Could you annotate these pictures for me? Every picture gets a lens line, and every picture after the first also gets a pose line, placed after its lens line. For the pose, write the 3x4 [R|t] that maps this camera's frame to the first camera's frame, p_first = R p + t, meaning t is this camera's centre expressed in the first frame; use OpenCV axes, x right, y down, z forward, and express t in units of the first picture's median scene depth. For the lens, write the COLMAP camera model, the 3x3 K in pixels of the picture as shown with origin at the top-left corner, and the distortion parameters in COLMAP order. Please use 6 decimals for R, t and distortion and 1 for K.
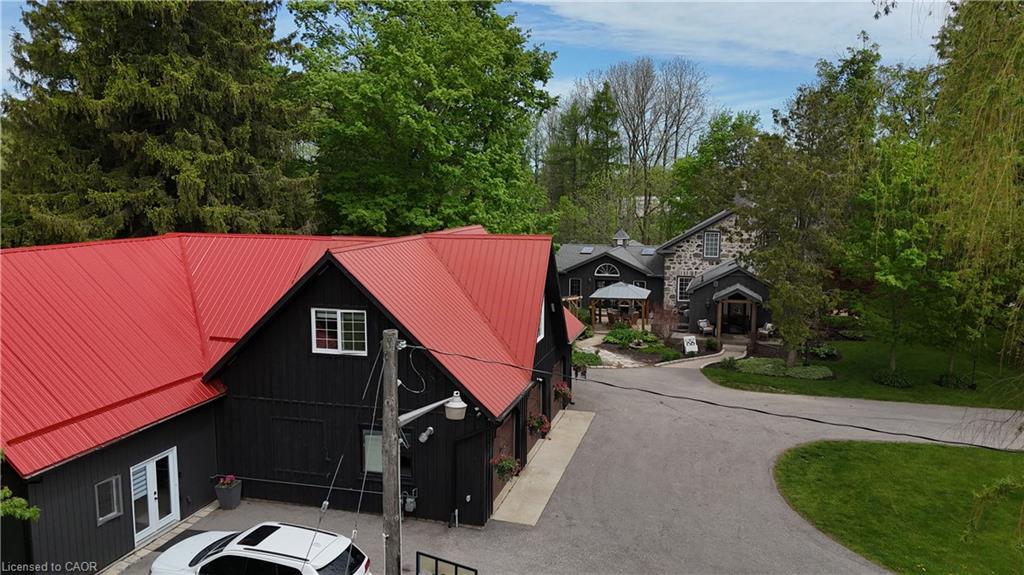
lens RADIAL K [[750.2, 0, 512.0], [0, 750.2, 287.5], [0, 0, 1]] dist [0.171909, -0.430613]
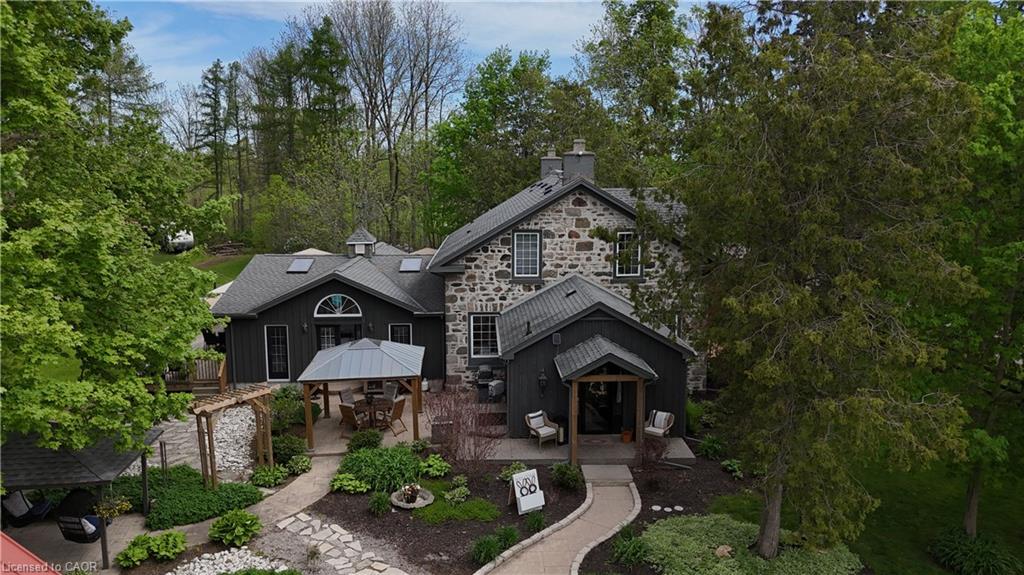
lens RADIAL K [[750.2, 0, 512.0], [0, 750.2, 287.5], [0, 0, 1]] dist [0.171909, -0.430613]
pose [[0.943452, -0.054596, 0.326984, 0.071502], [0.048508, 0.998464, 0.026753, -0.046417], [-0.327942, -0.009379, 0.944651, 0.475740]]
